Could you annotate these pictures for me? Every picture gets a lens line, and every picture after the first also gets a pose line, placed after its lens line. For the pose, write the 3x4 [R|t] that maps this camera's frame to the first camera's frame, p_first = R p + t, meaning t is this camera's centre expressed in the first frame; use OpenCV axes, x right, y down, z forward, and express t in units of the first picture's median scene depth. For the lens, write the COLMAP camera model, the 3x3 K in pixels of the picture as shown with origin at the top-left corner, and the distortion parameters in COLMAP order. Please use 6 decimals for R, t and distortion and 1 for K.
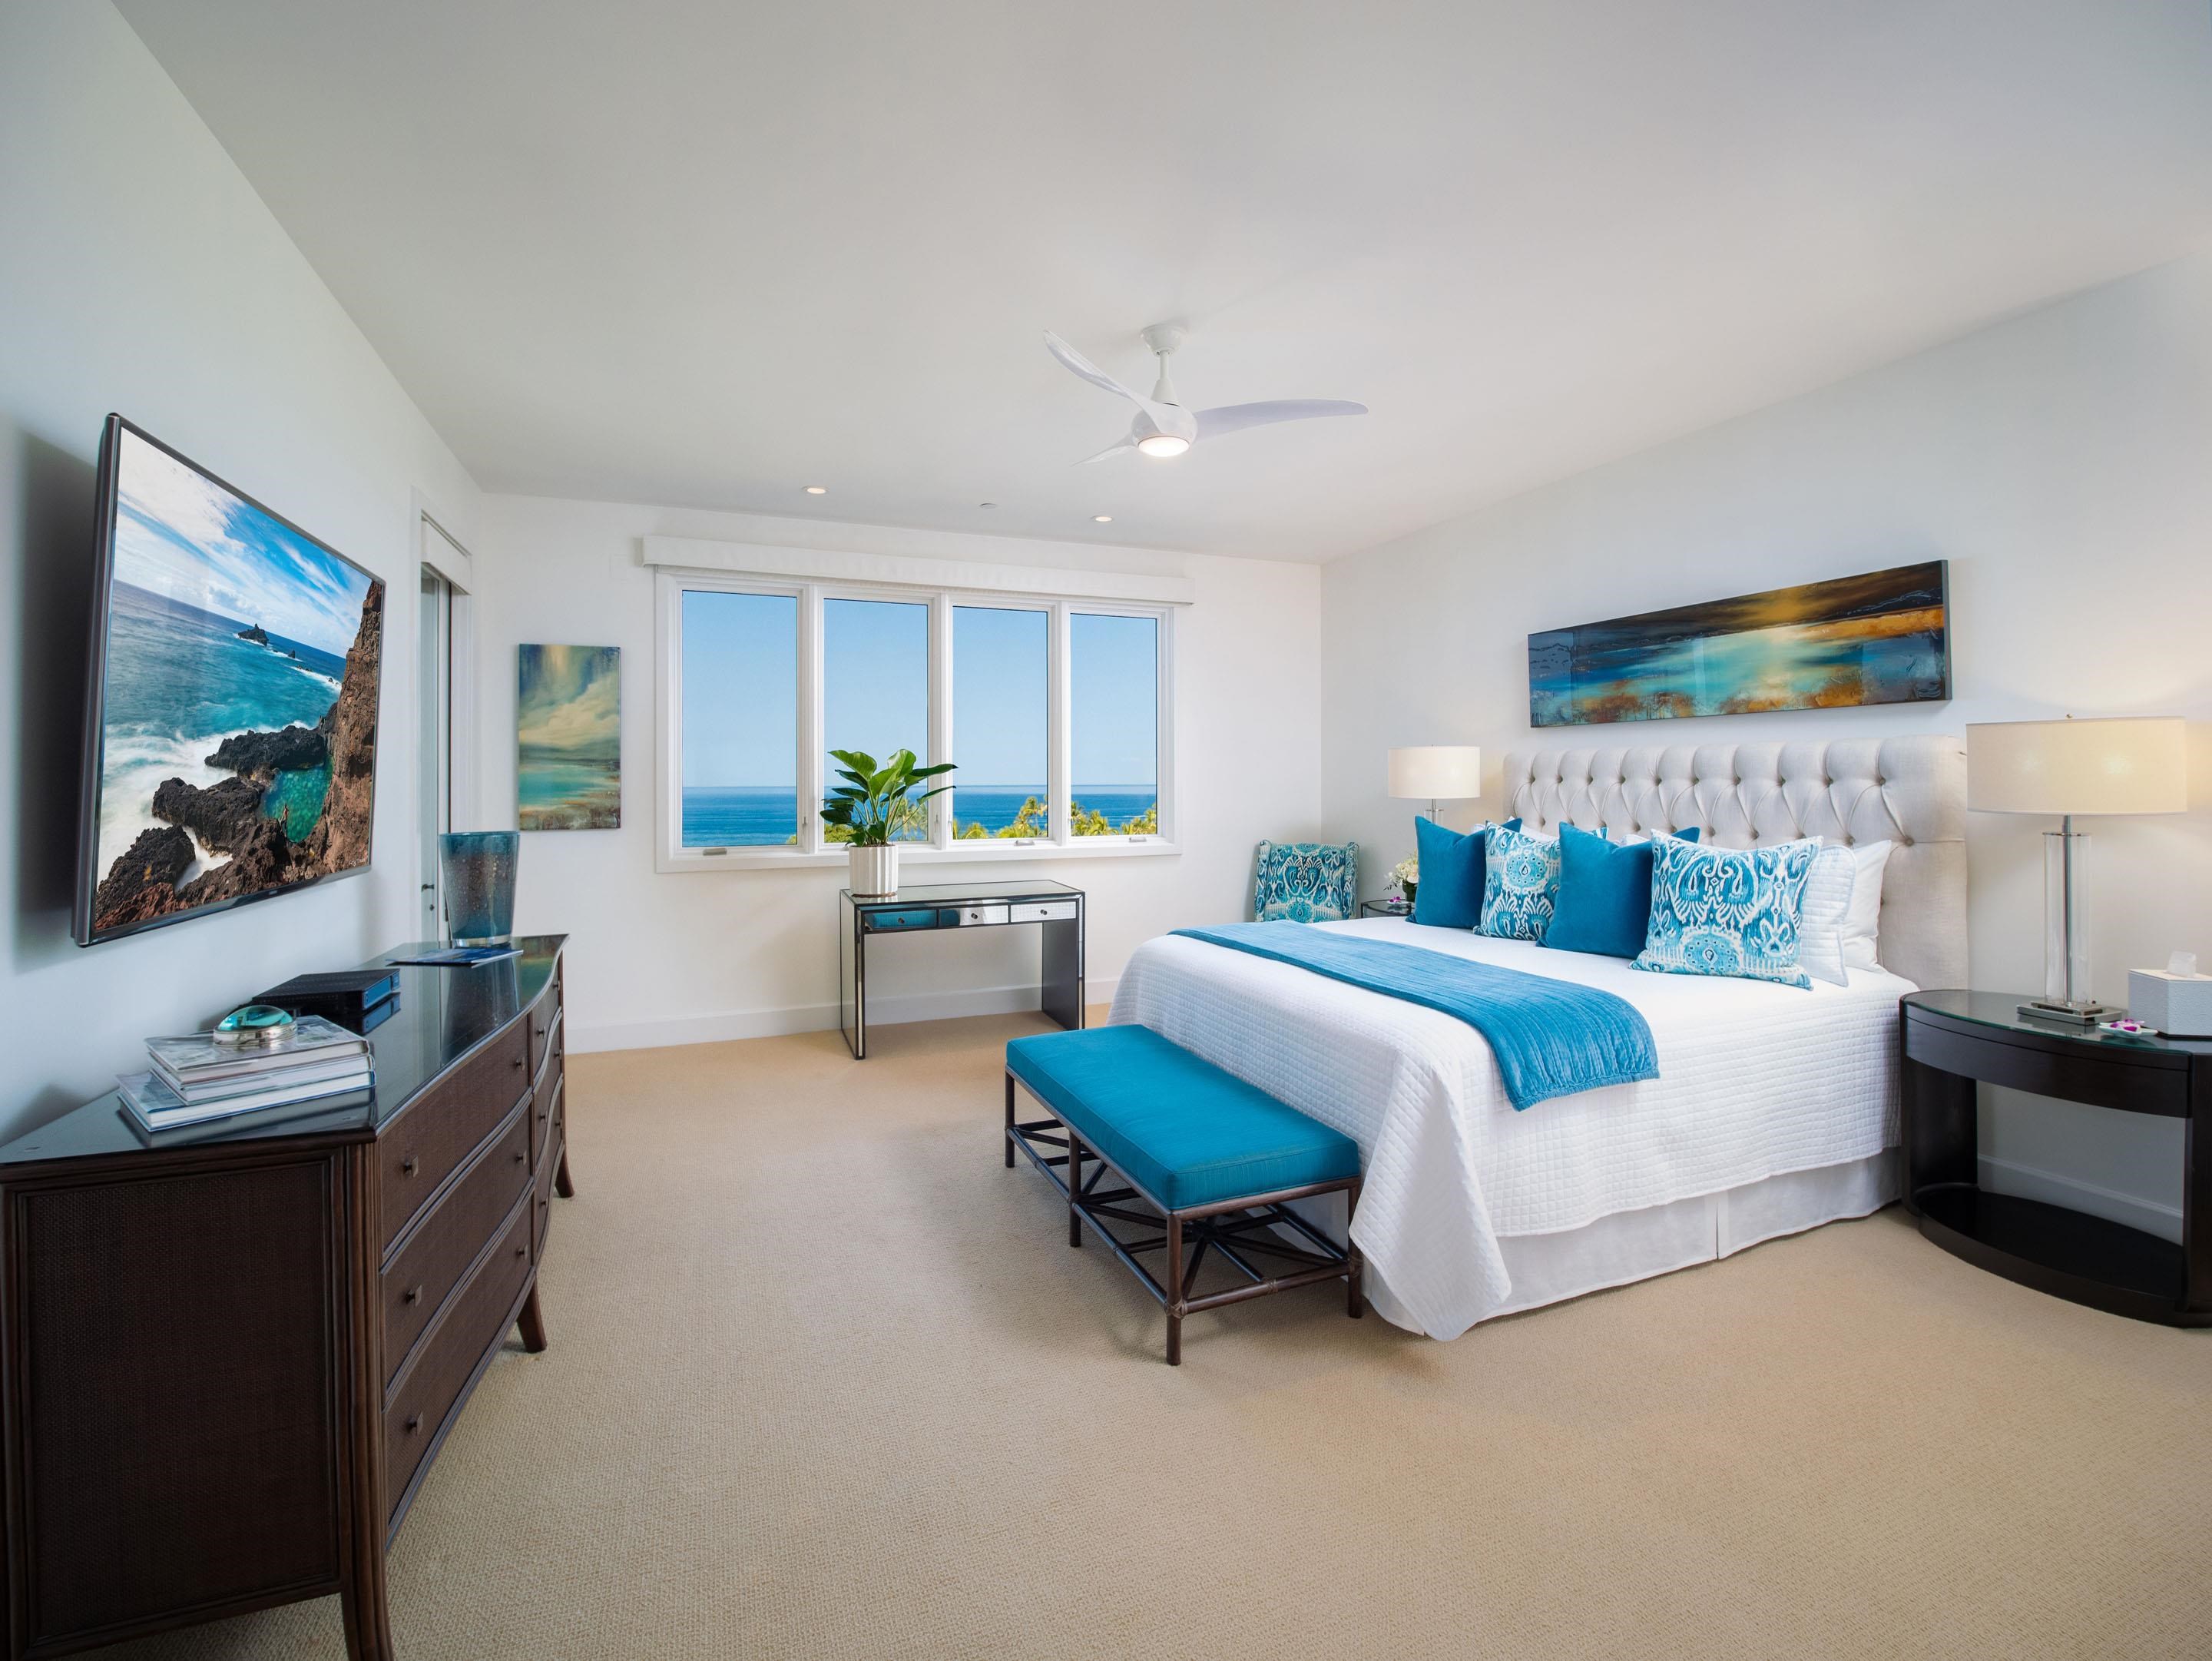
lens RADIAL K [[1008.9, 0, 1208.8], [0, 1008.9, 934.0], [0, 0, 1]] dist [0.007371, 0.000133]
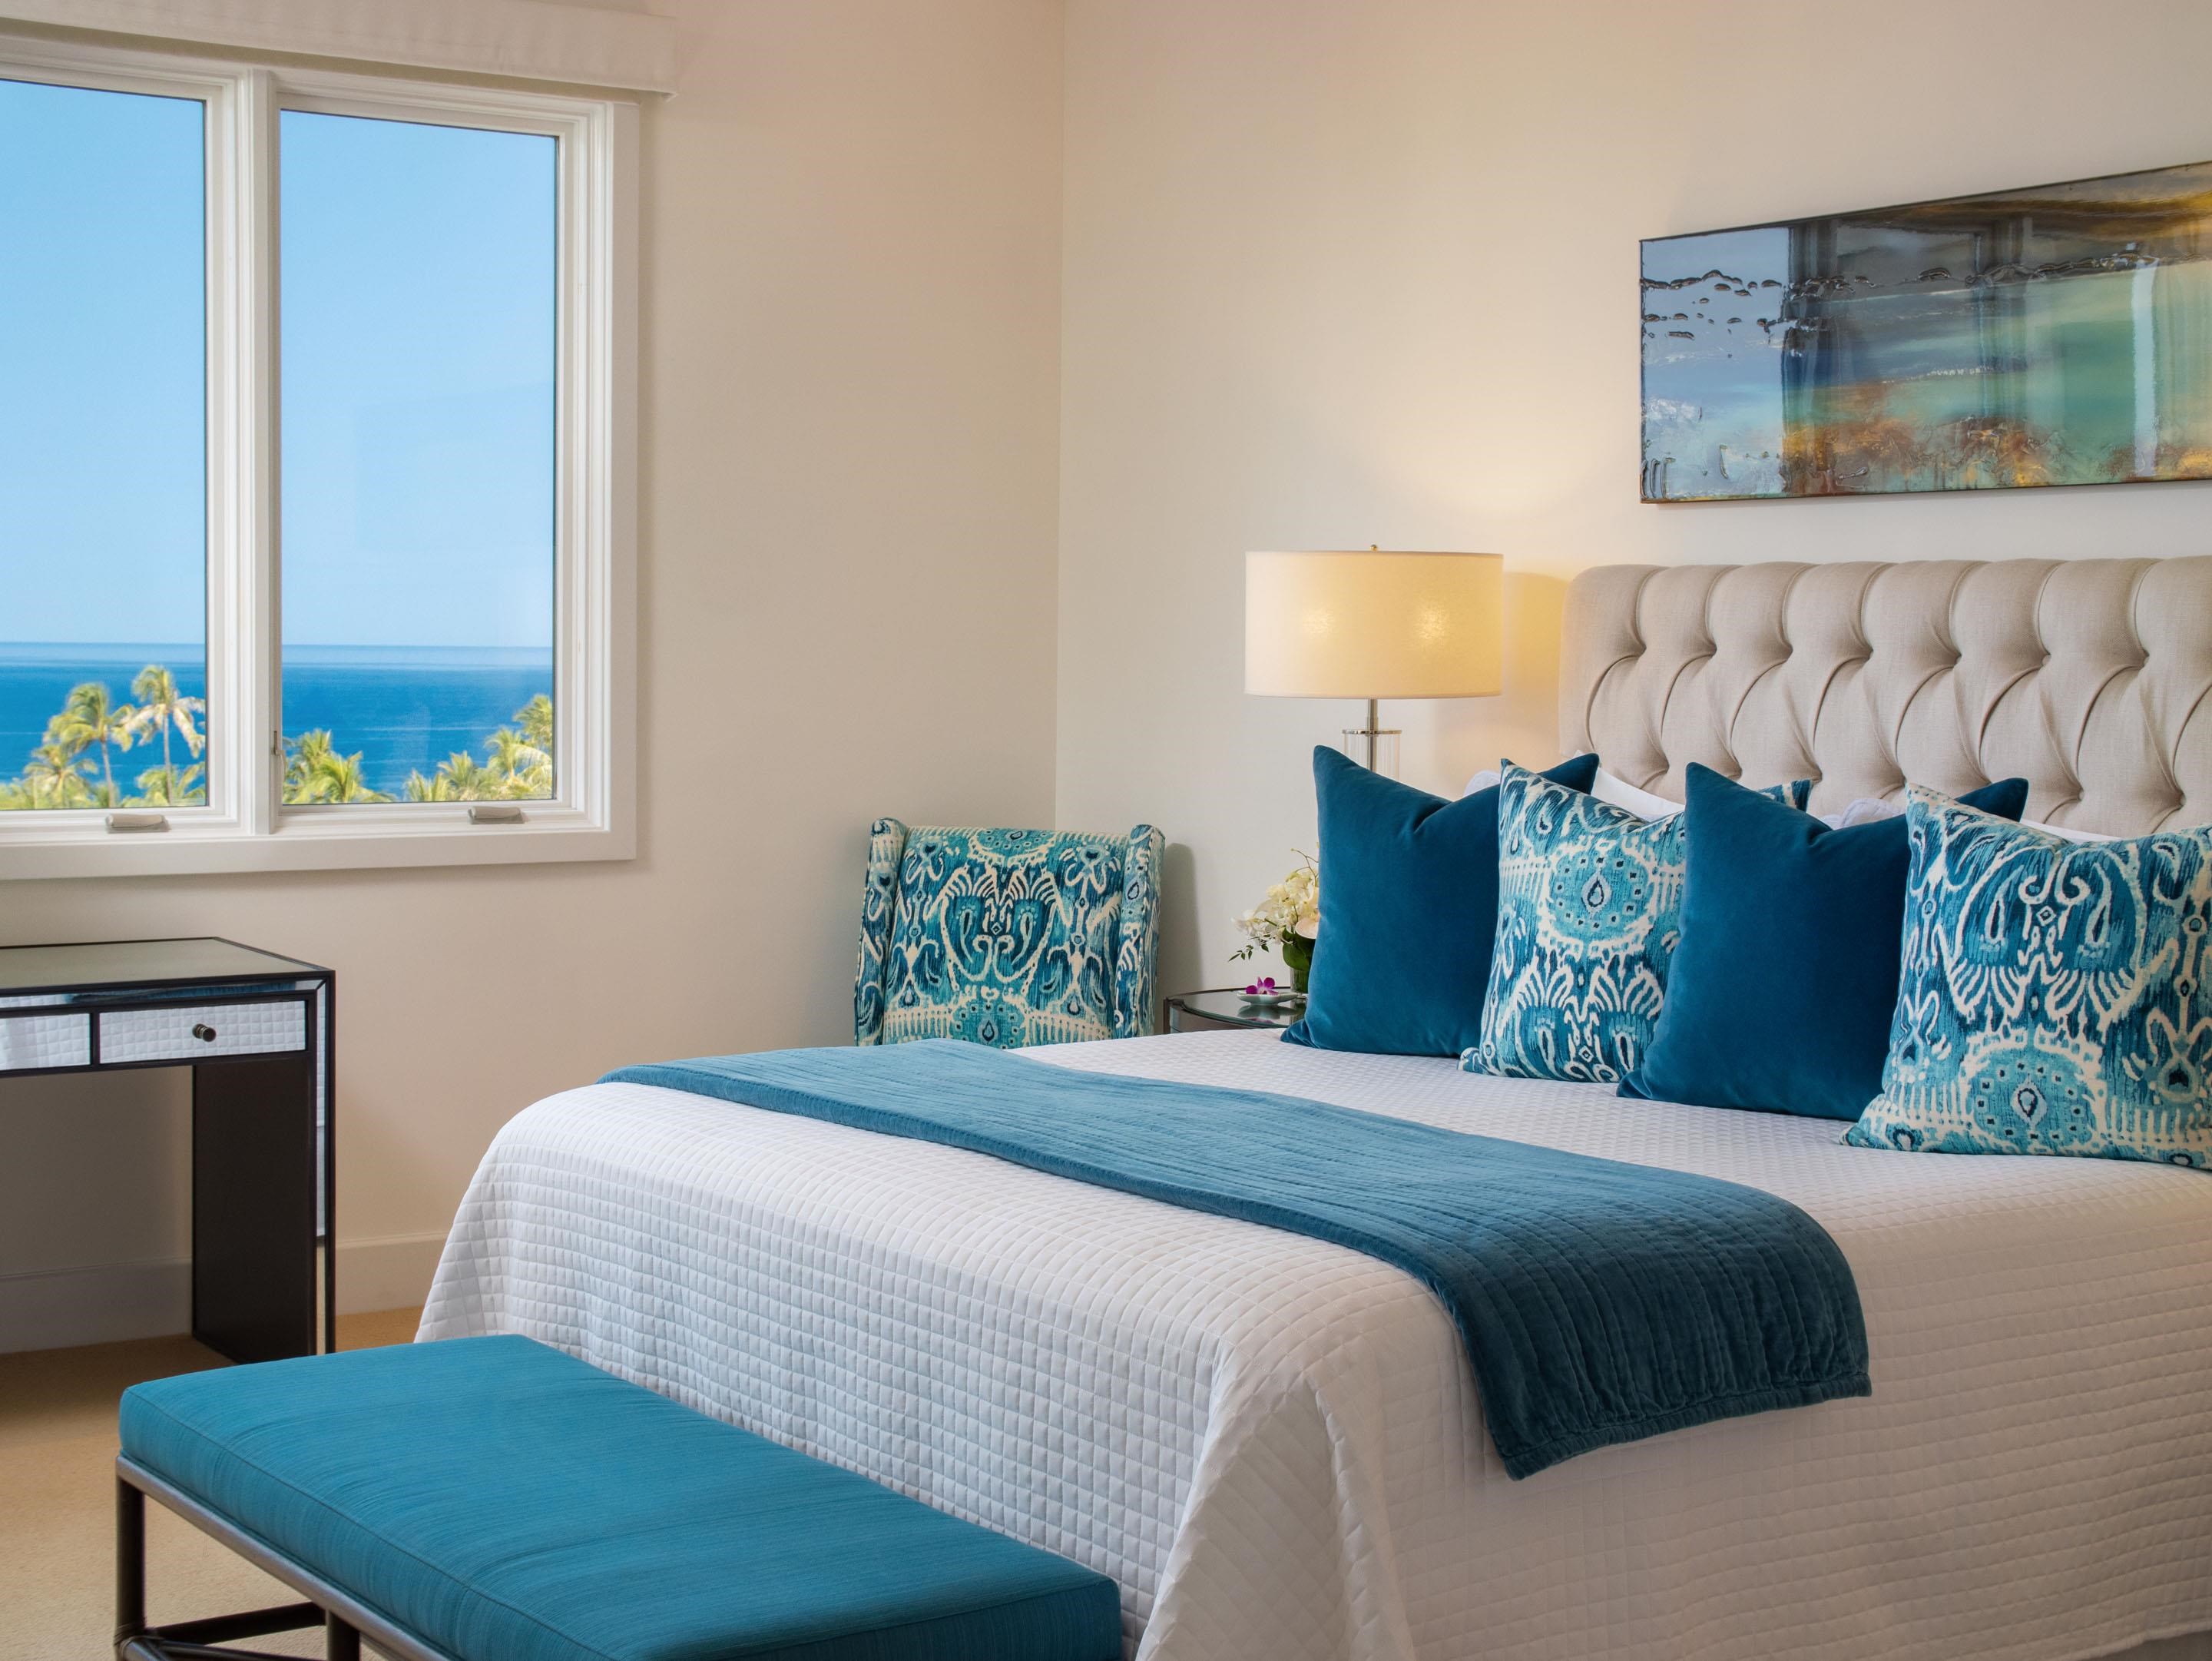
lens RADIAL K [[3373.1, 0, 1106.2], [0, 3373.1, 829.3], [0, 0, 1]] dist [-0.028104, 0.000000]
pose [[0.992948, 0.007218, 0.118330, -0.006169], [0.004142, 0.995423, -0.095478, 0.029766], [-0.118477, 0.095295, 0.988373, -0.187171]]
